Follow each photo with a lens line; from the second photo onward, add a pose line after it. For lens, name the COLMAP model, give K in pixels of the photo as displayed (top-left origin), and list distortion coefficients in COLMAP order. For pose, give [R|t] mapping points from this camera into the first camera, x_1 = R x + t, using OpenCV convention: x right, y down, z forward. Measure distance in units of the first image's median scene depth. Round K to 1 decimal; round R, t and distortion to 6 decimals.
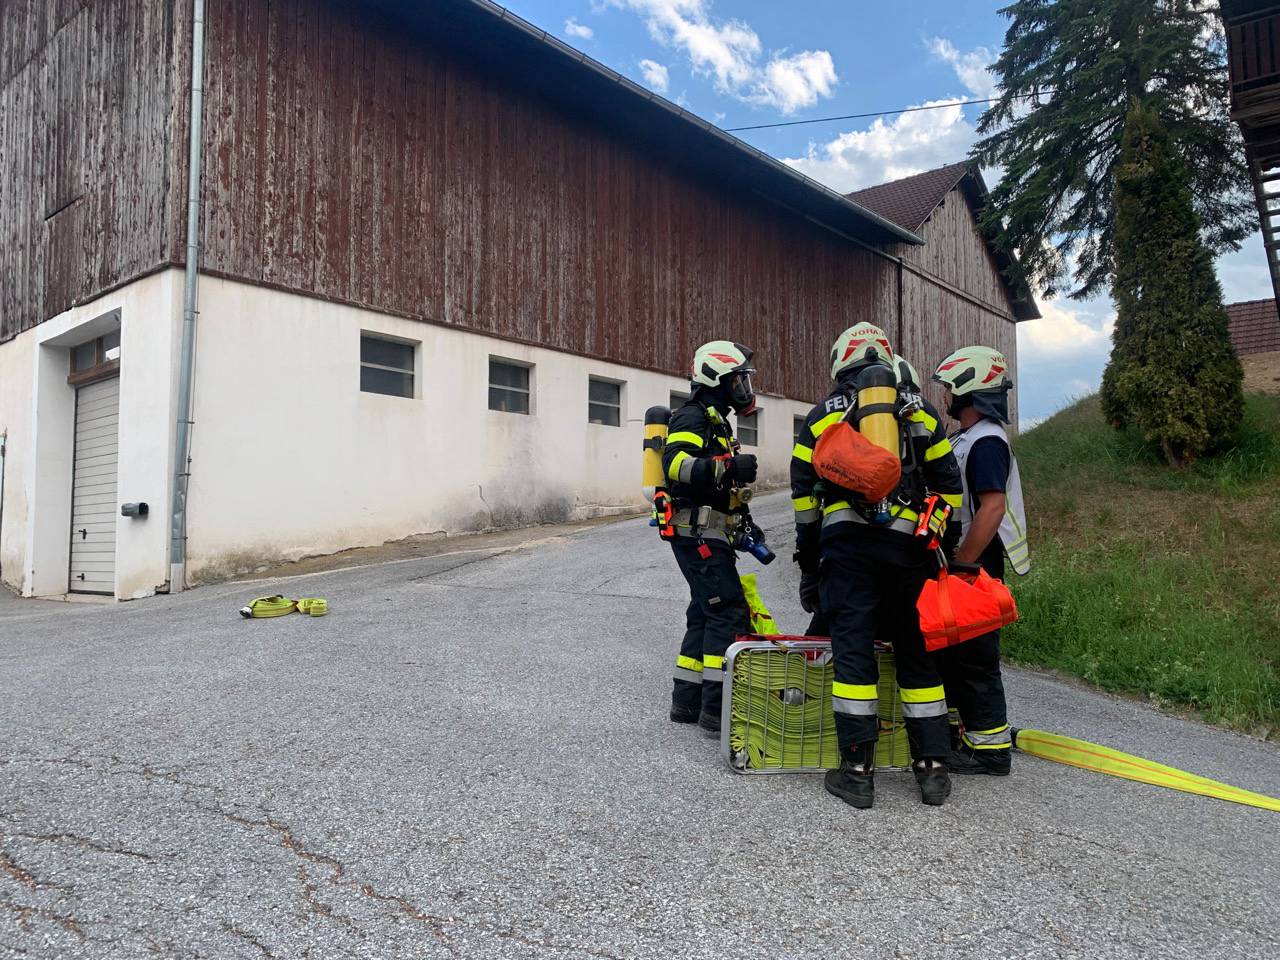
lens RADIAL K [[977.9, 0, 640.0], [0, 977.9, 480.0], [0, 0, 1]] dist [0.062034, -0.006603]
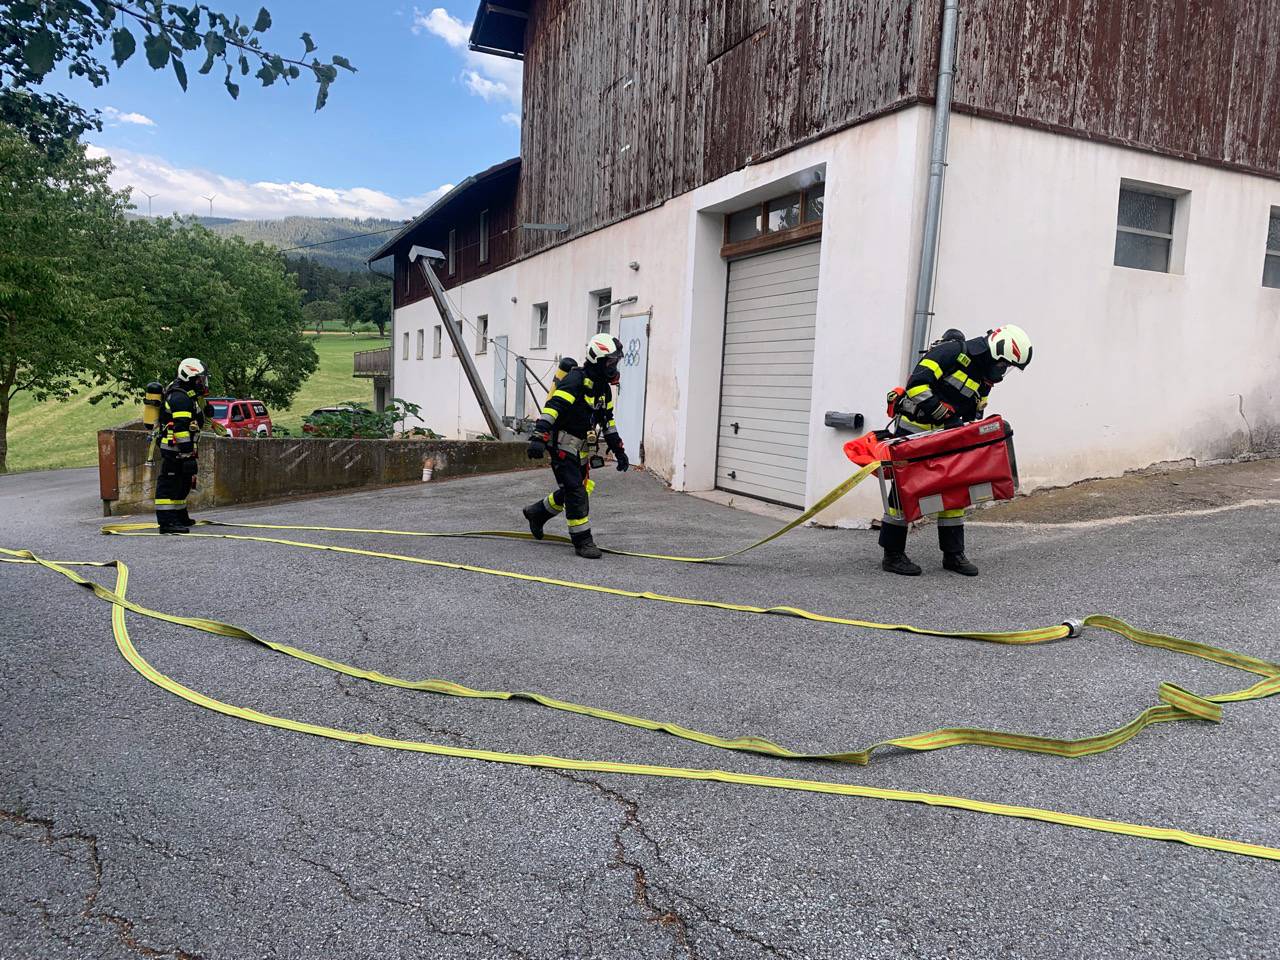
lens RADIAL K [[948.9, 0, 640.0], [0, 948.9, 480.0], [0, 0, 1]] dist [-0.006179, 0.002813]
pose [[0.914011, 0.088568, -0.395904, -0.296664], [-0.022895, 0.985584, 0.167629, -0.041133], [0.405044, -0.144151, 0.902862, 0.188638]]
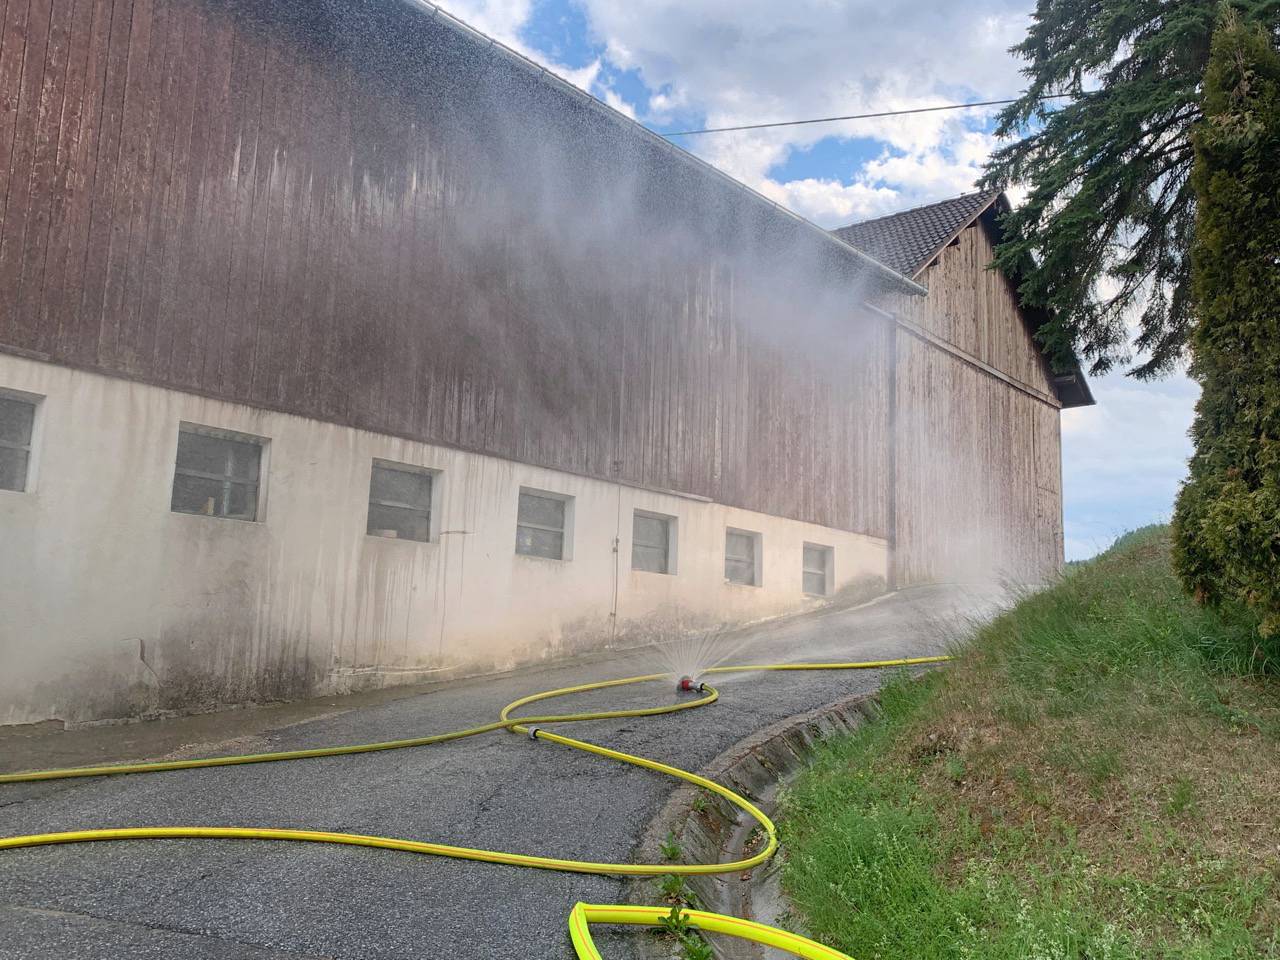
lens RADIAL K [[1140.2, 0, 640.0], [0, 1140.2, 480.0], [0, 0, 1]] dist [0.099455, -0.118201]
pose [[0.999367, 0.035534, -0.001824, 0.141819], [-0.035558, 0.995585, -0.086865, -0.041833], [-0.001270, 0.086874, 0.996218, 0.298907]]
